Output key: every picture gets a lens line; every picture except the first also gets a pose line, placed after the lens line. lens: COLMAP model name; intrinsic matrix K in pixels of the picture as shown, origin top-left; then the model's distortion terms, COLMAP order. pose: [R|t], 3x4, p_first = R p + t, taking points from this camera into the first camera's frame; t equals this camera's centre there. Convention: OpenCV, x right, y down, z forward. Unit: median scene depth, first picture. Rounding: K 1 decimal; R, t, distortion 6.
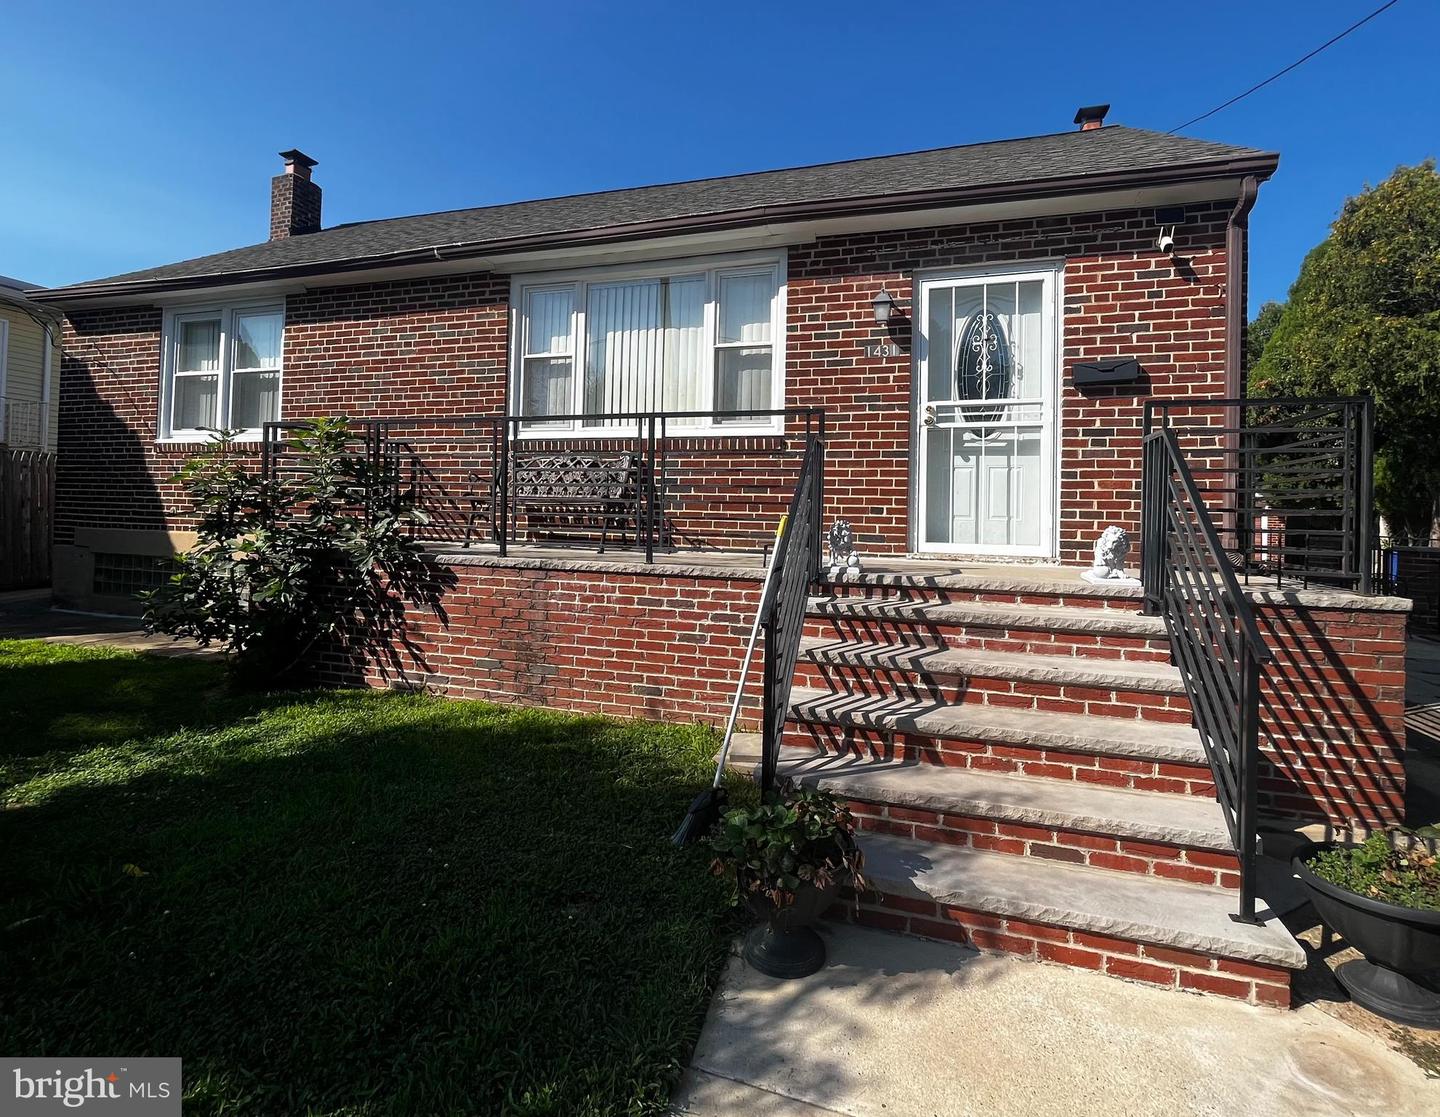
lens RADIAL K [[679.5, 0, 724.4], [0, 679.5, 514.6], [0, 0, 1]] dist [-0.004034, -0.000273]
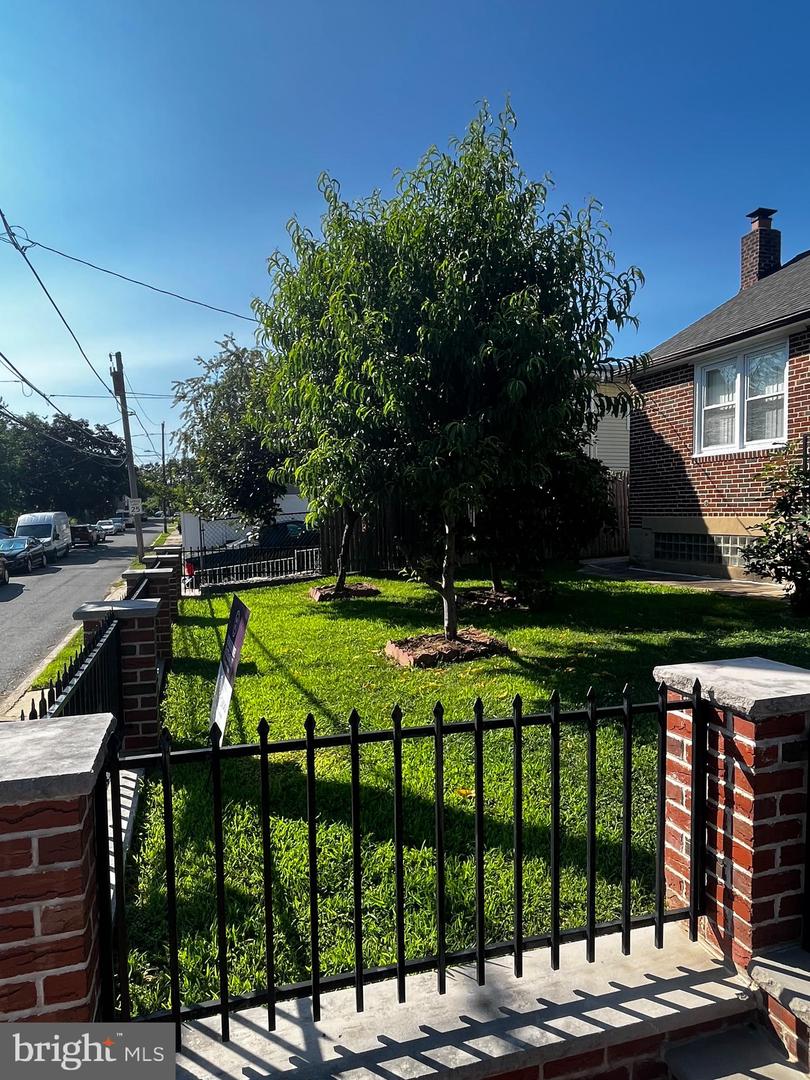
lens RADIAL K [[659.9, 0, 402.4], [0, 659.9, 546.4], [0, 0, 1]] dist [-0.003468, -0.001814]
pose [[0.554804, 0.009594, -0.831926, 0.010110], [0.034063, 0.998833, 0.034235, 0.020666], [0.831284, -0.047331, 0.553830, -0.405970]]
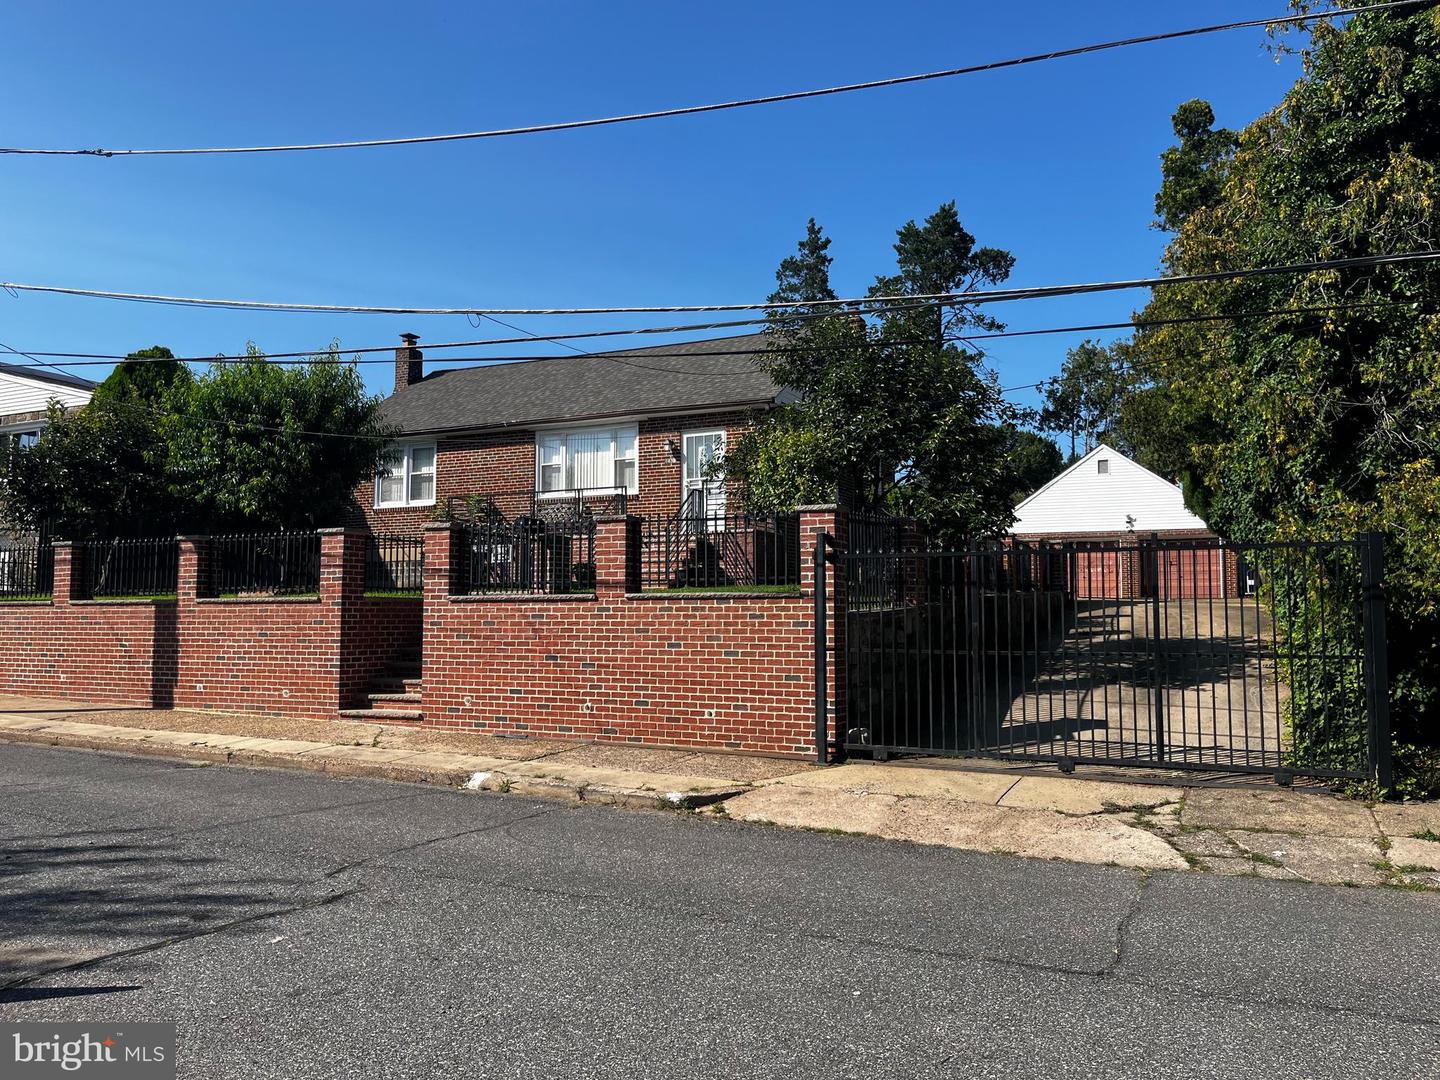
lens RADIAL K [[1057.9, 0, 724.8], [0, 1057.9, 541.7], [0, 0, 1]] dist [0.037829, -0.012866]
pose [[0.990428, -0.035761, -0.133315, 0.824756], [0.026582, 0.997192, -0.070007, 0.312119], [0.135444, 0.065793, 0.988598, -2.559024]]
